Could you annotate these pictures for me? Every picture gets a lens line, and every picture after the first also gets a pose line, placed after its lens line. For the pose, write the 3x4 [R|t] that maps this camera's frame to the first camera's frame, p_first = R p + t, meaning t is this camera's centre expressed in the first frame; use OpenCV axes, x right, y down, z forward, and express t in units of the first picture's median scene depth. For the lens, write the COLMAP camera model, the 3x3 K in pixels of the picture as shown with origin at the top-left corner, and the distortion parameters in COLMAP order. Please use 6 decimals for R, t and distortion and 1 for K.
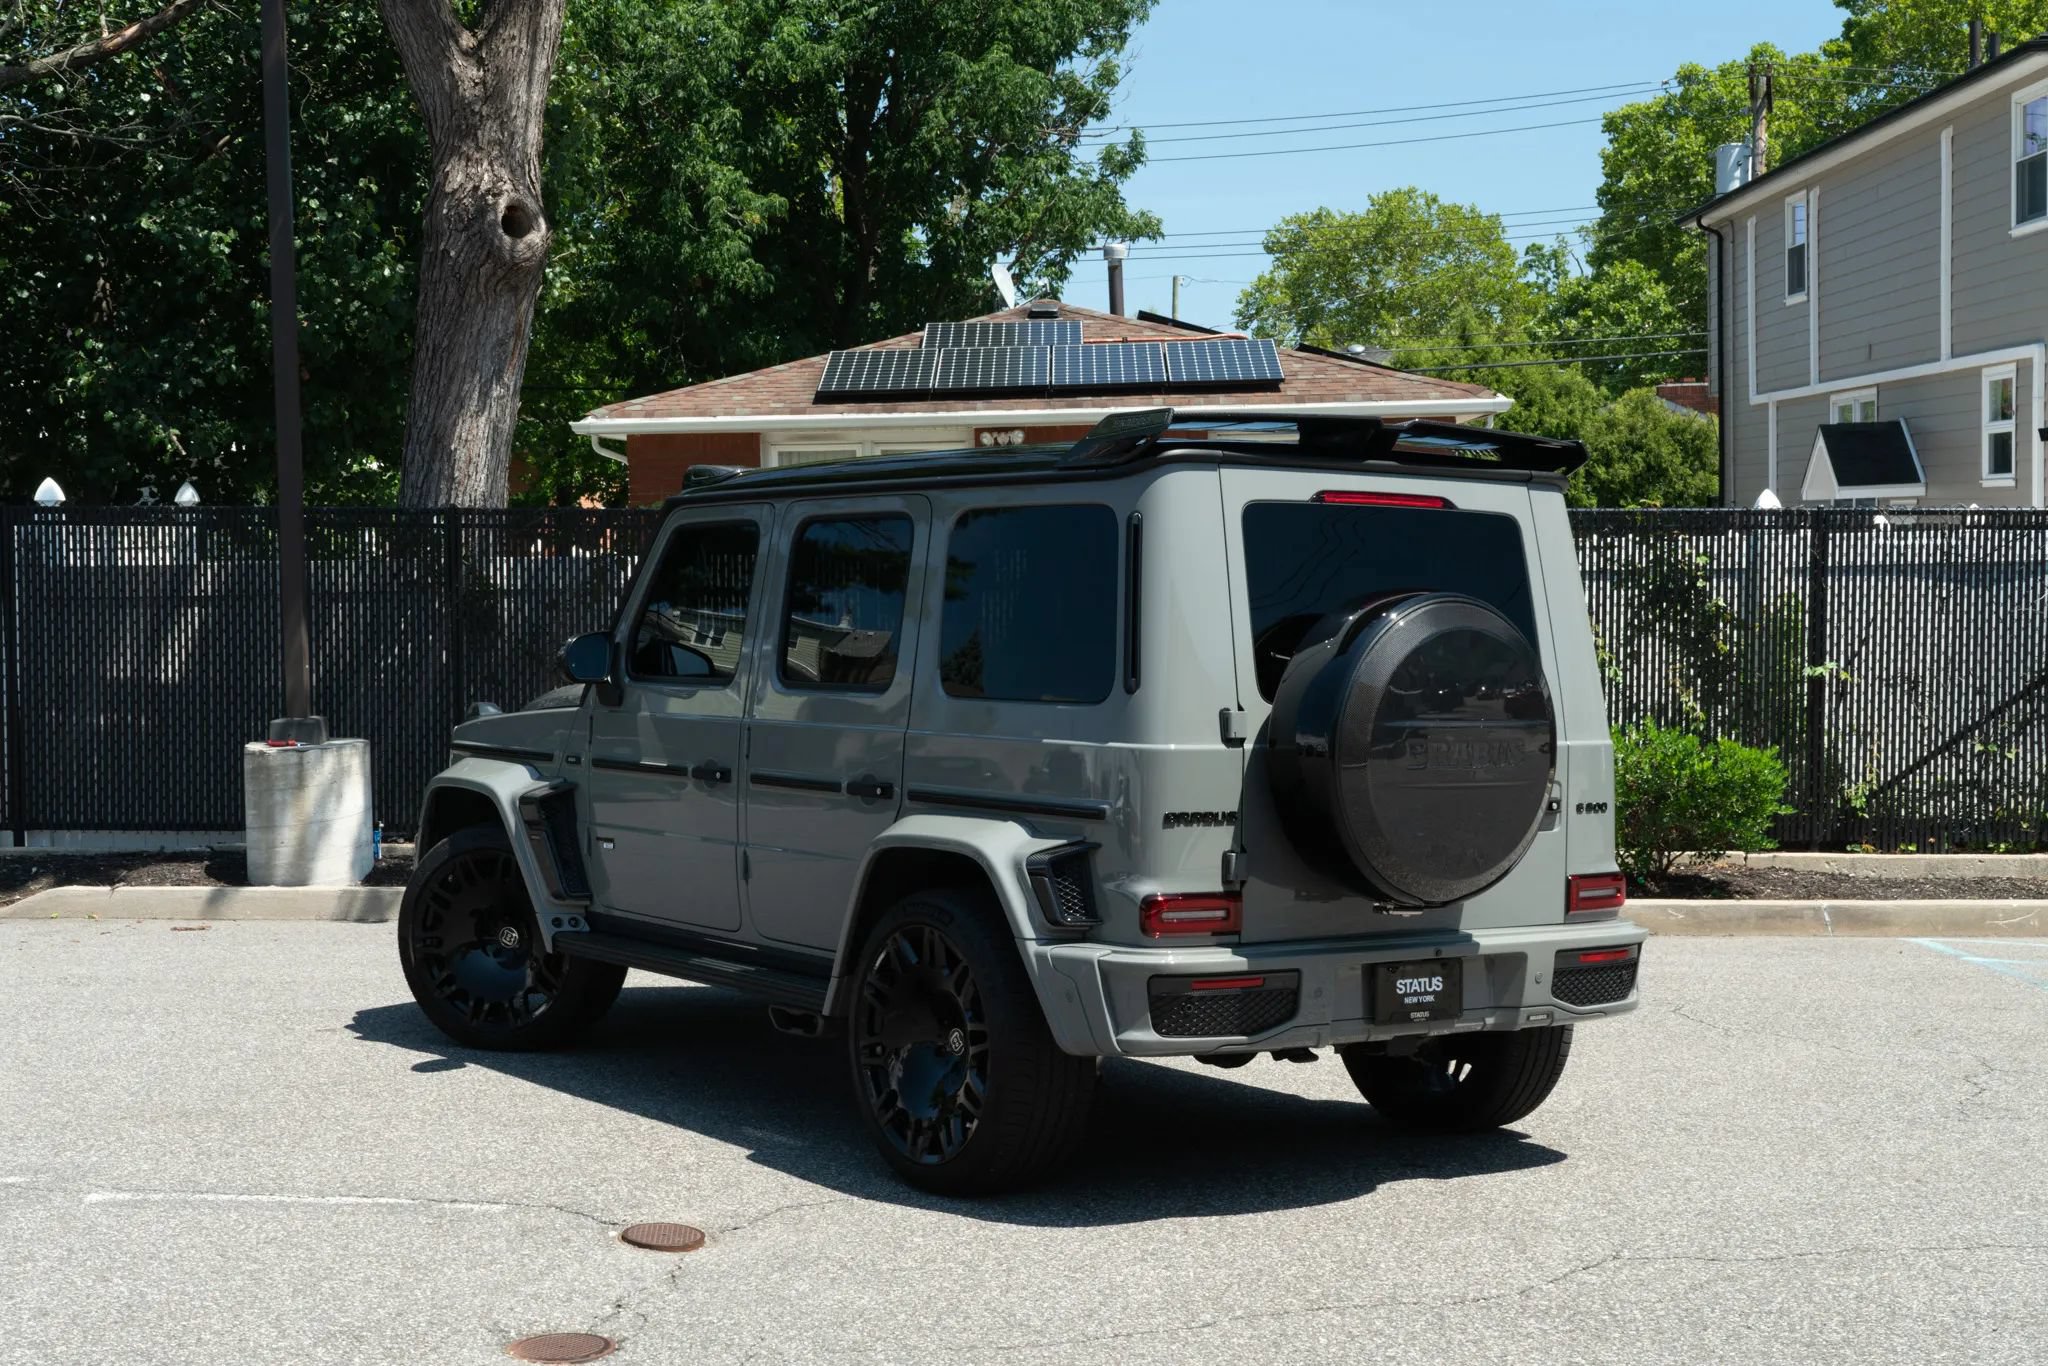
lens RADIAL K [[2873.5, 0, 1024.0], [0, 2873.5, 683.0], [0, 0, 1]] dist [0.037707, 0.005438]
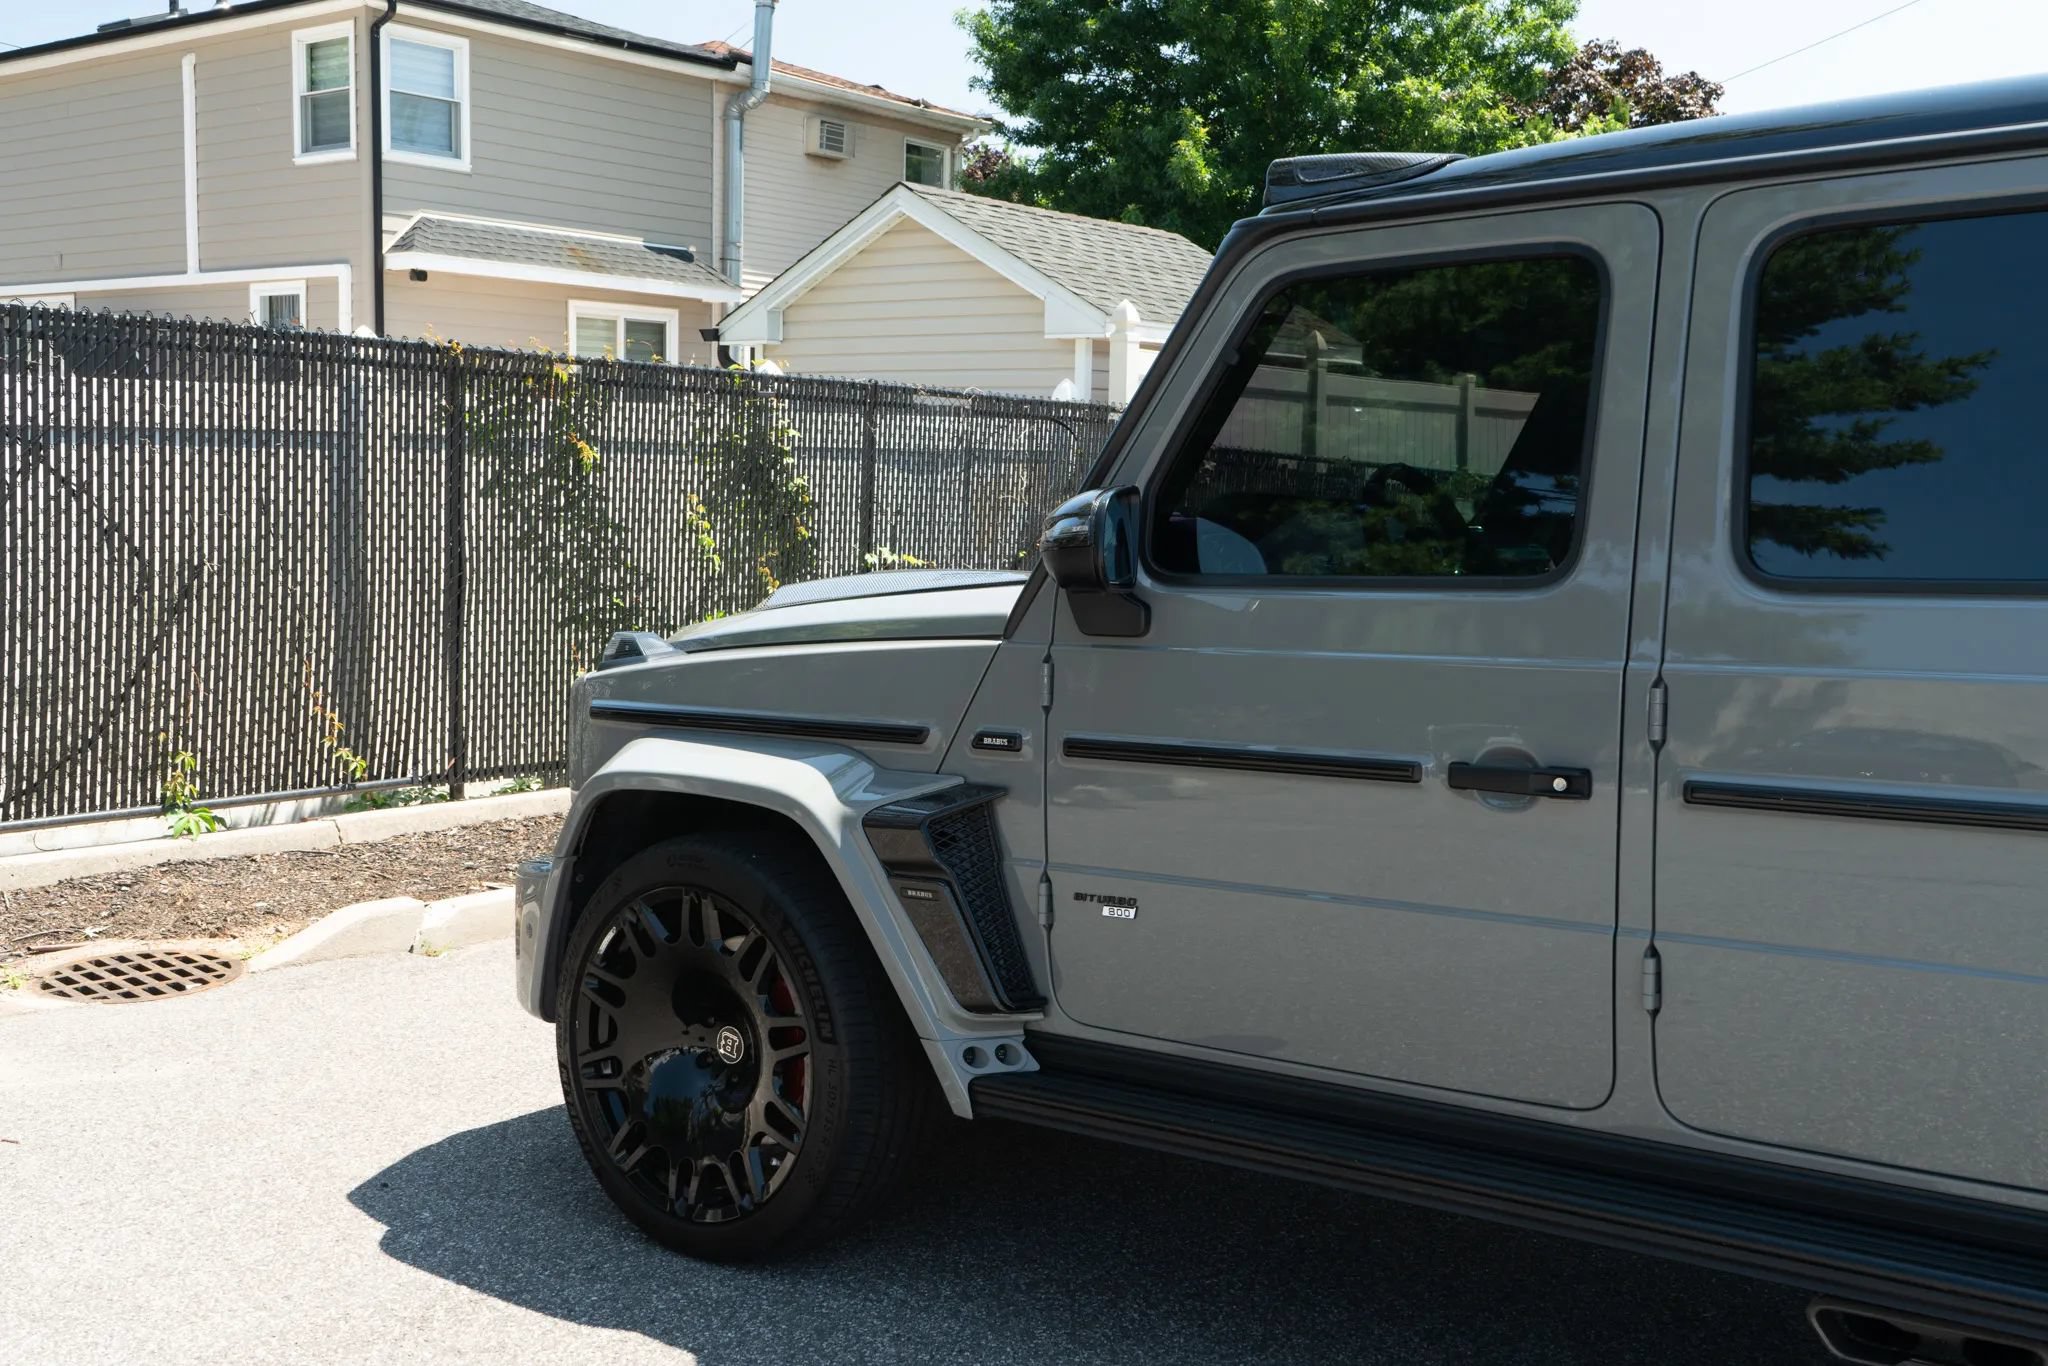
lens RADIAL K [[2062.4, 0, 1024.0], [0, 2062.4, 683.0], [0, 0, 1]] dist [0.014941, 0.010721]
pose [[0.598713, -0.056645, 0.798958, -0.227722], [0.013554, 0.998070, 0.060605, -0.002800], [-0.800849, -0.025456, 0.598326, 0.523083]]
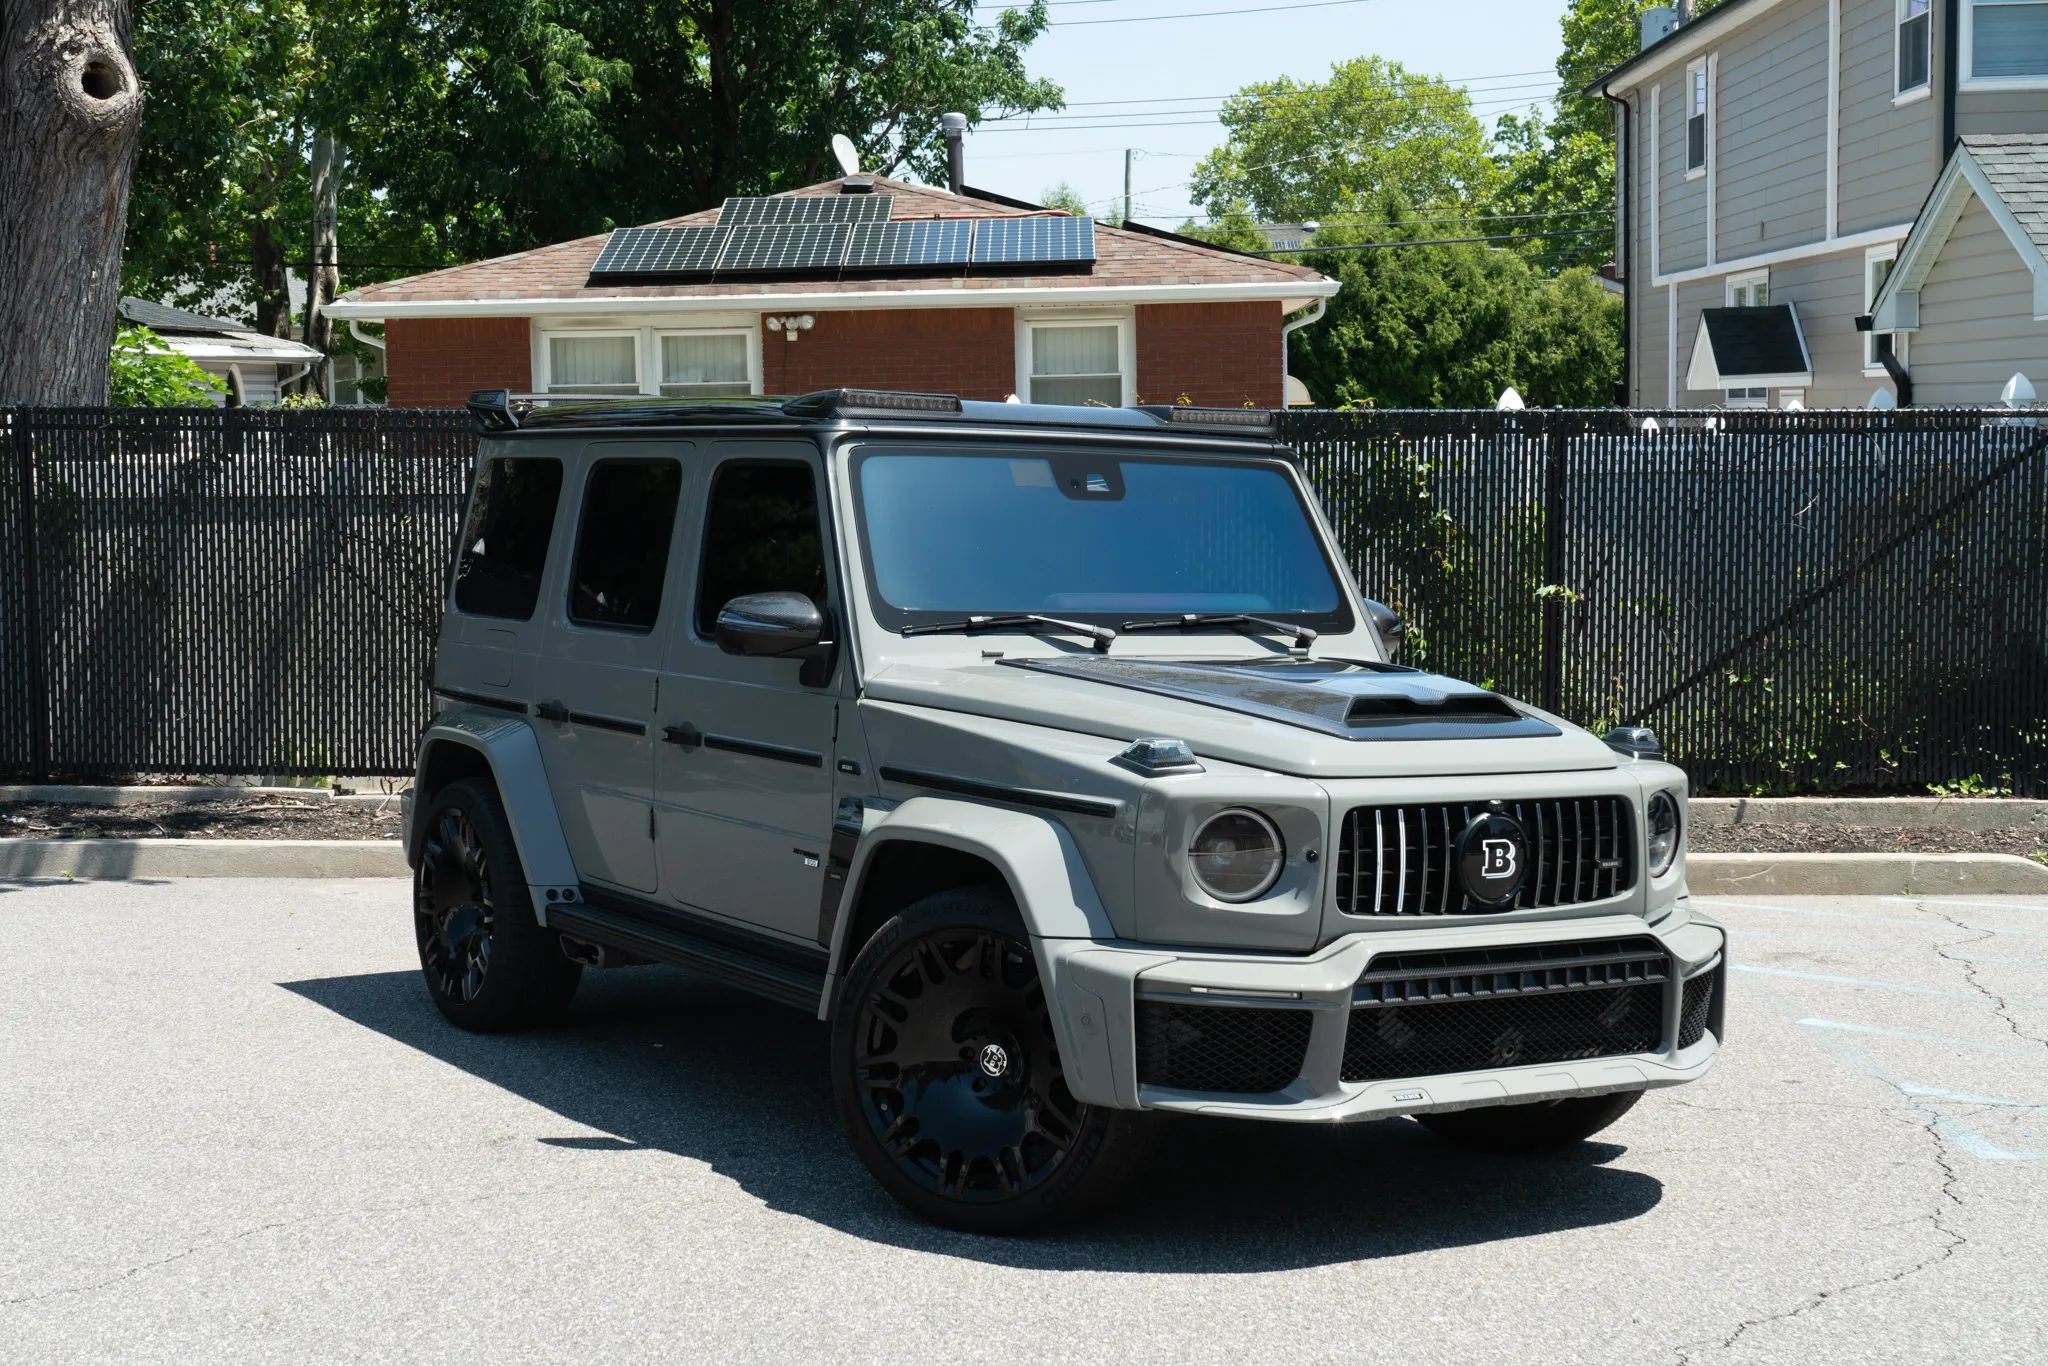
lens RADIAL K [[2933.9, 0, 1024.0], [0, 2933.9, 683.0], [0, 0, 1]] dist [0.037375, 0.011265]
pose [[0.999990, 0.000734, 0.004511, 0.101609], [-0.000910, 0.999234, 0.039112, -0.011090], [-0.004479, -0.039115, 0.999225, 0.086138]]
